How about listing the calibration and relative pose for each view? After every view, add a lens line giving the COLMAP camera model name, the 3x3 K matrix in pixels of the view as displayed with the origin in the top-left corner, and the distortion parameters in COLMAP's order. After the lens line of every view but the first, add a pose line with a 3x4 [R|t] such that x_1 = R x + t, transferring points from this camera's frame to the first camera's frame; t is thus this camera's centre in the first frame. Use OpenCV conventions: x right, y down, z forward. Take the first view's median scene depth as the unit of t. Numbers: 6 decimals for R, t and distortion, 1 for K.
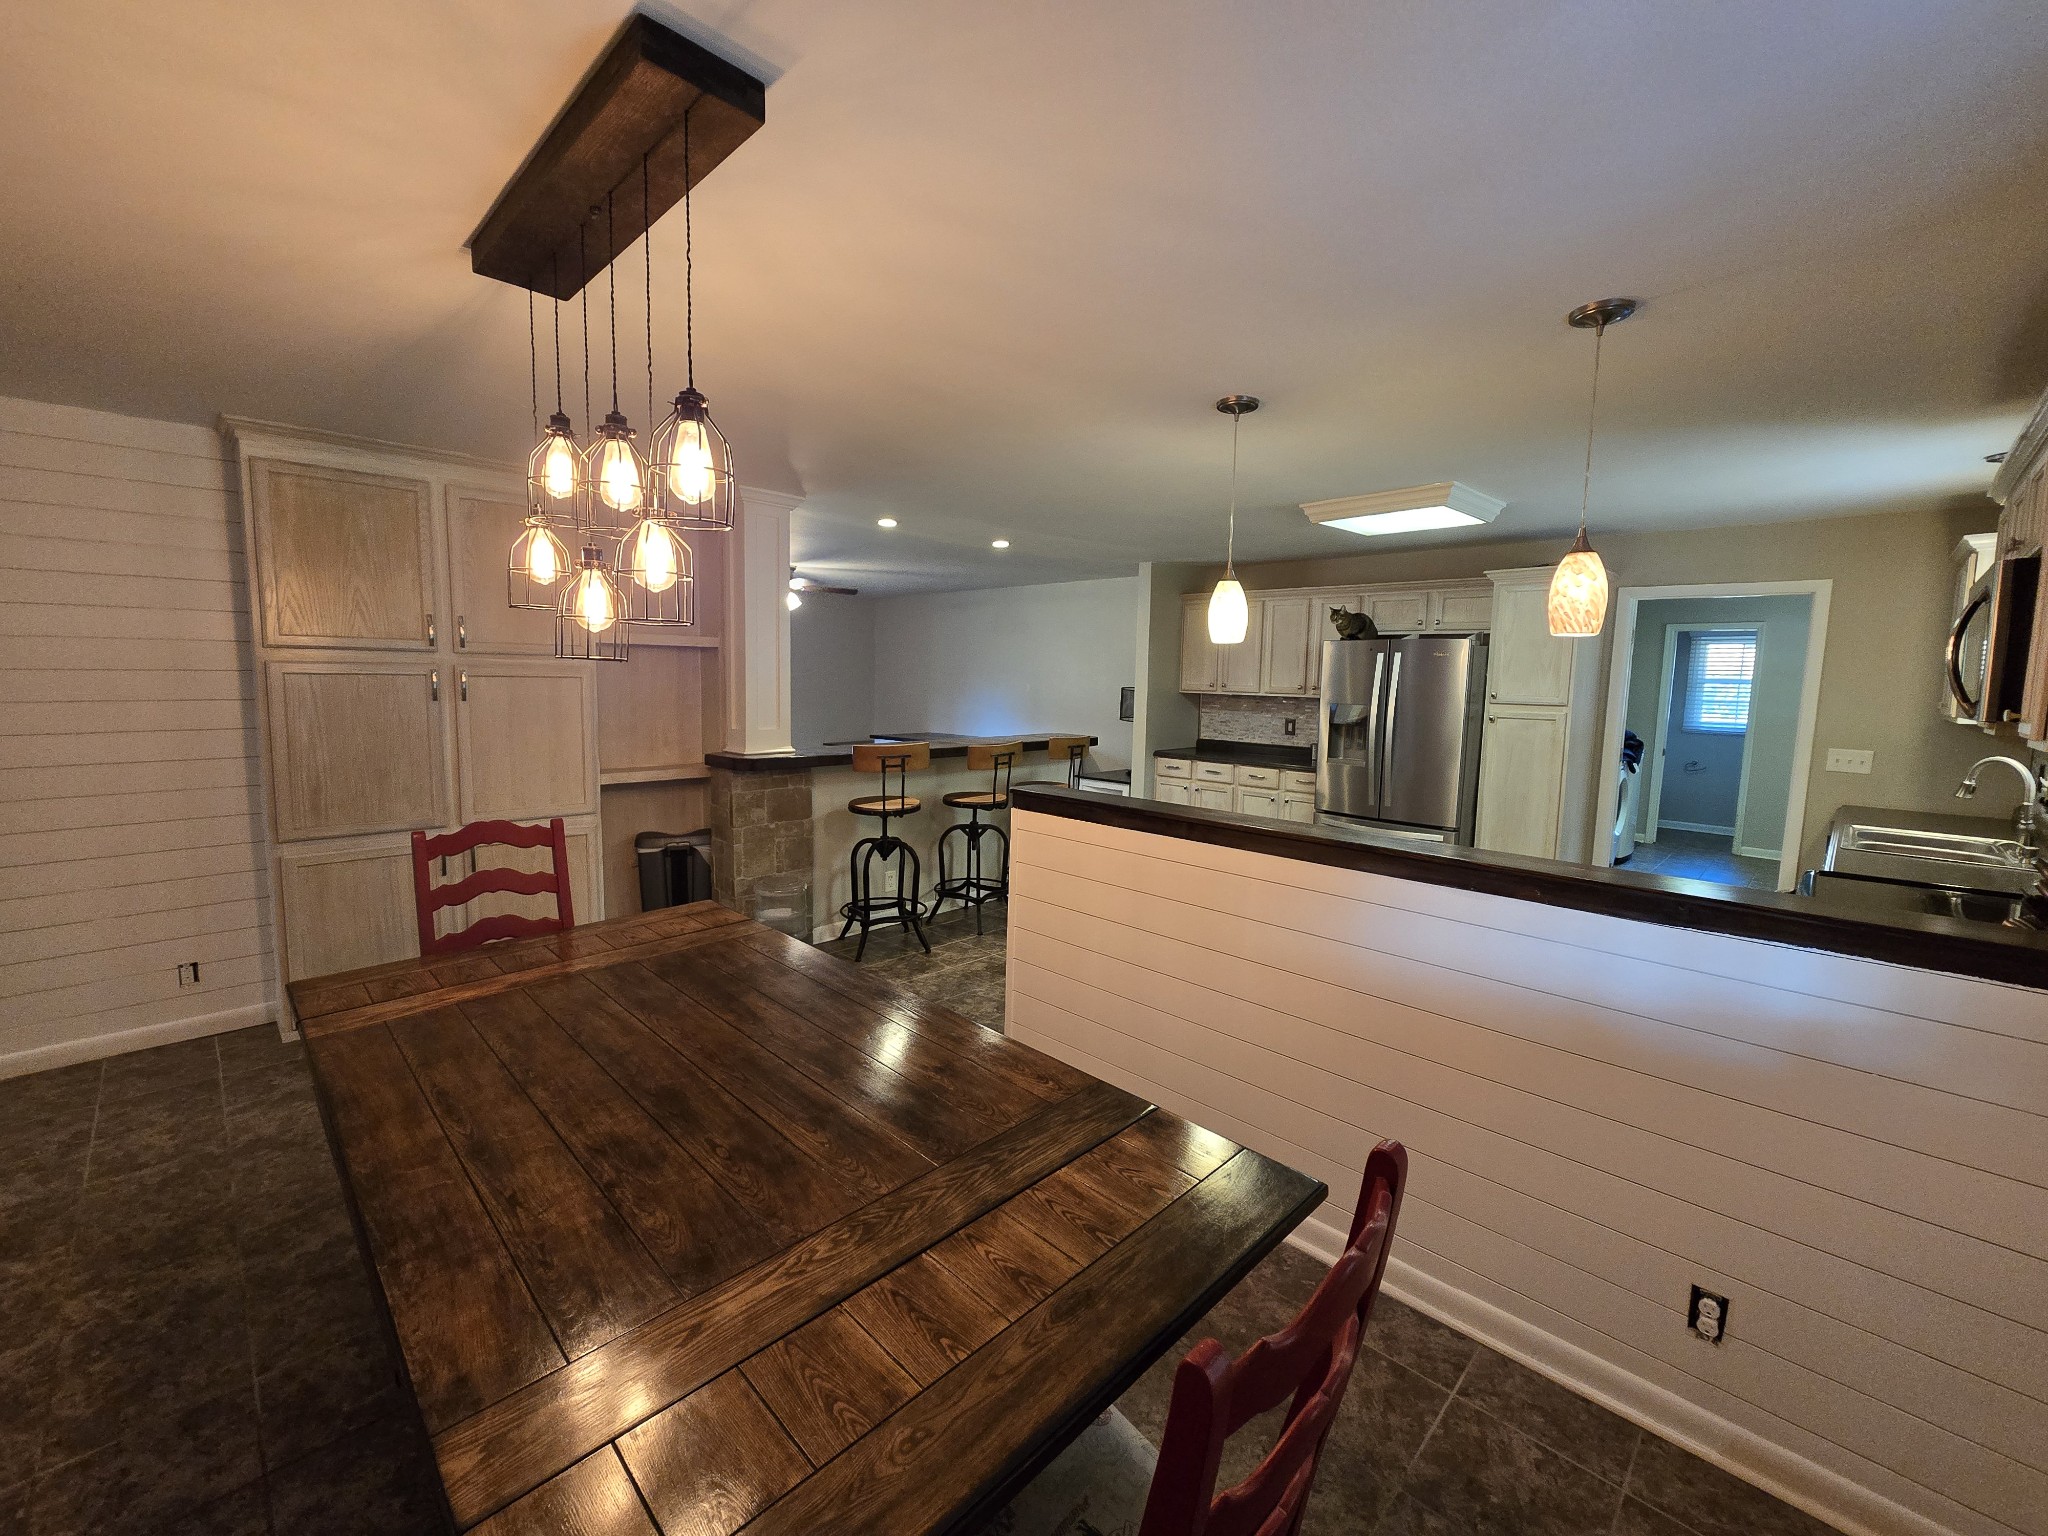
lens RADIAL K [[824.3, 0, 1024.0], [0, 824.3, 768.0], [0, 0, 1]] dist [-0.001129, -0.000108]
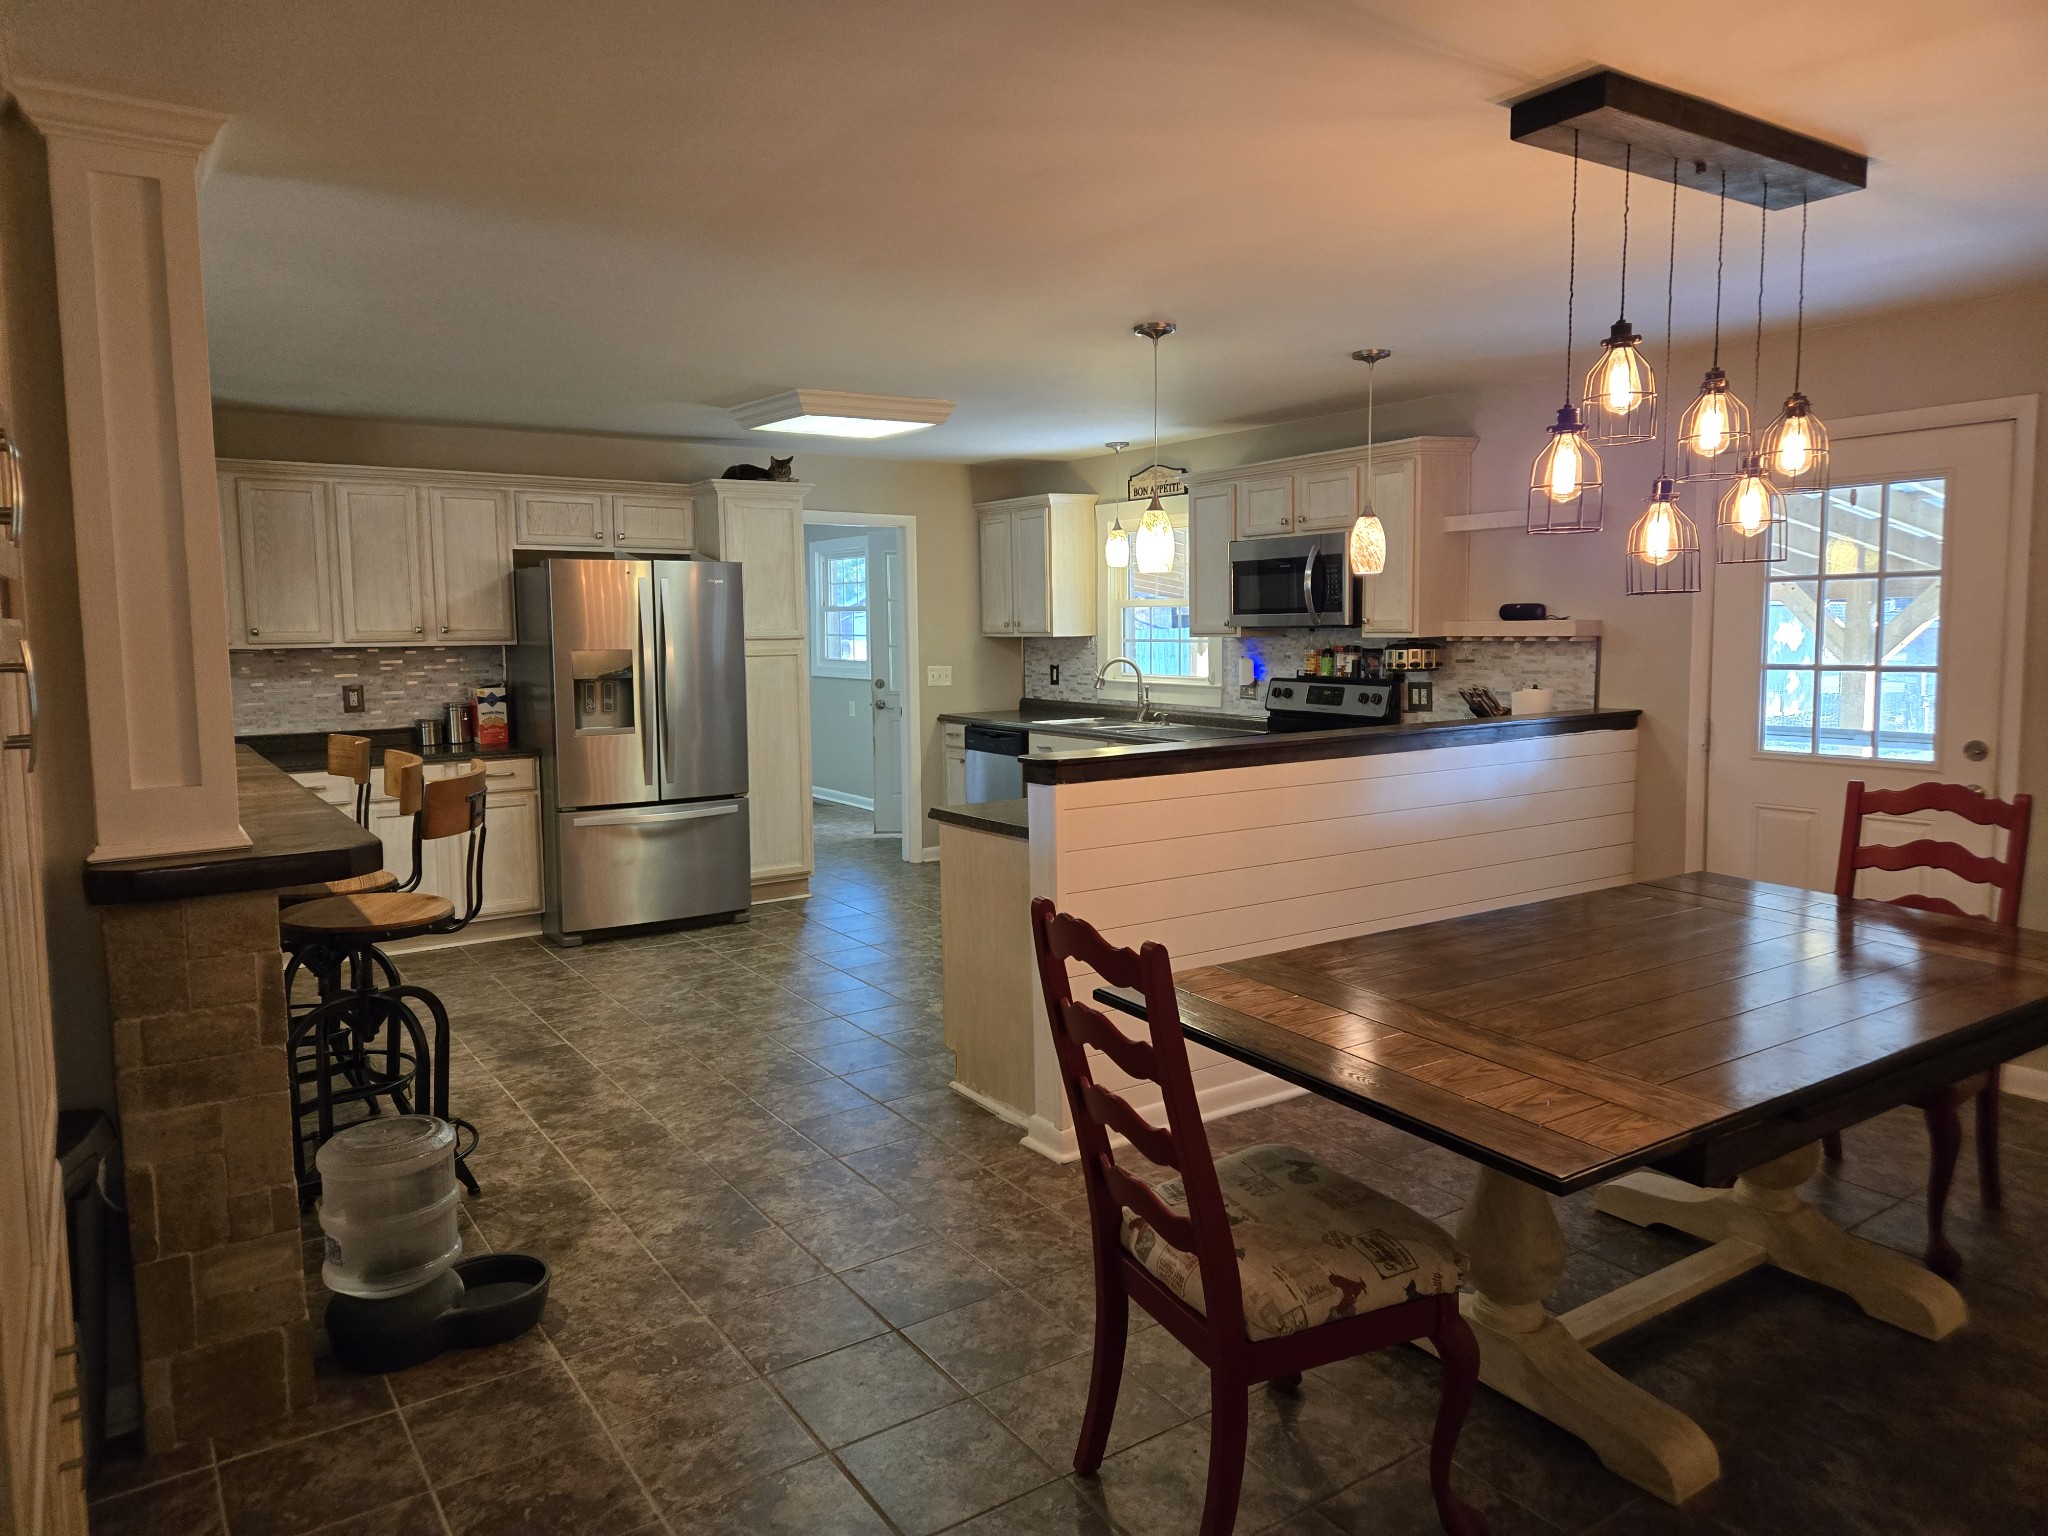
lens RADIAL K [[1347.7, 0, 1024.0], [0, 1347.7, 768.0], [0, 0, 1]] dist [-0.001913, -0.000179]
pose [[0.178239, -0.128272, 0.975591, -0.828430], [0.123711, 0.986521, 0.107107, -0.068248], [-0.976179, 0.101601, 0.191705, 0.532316]]
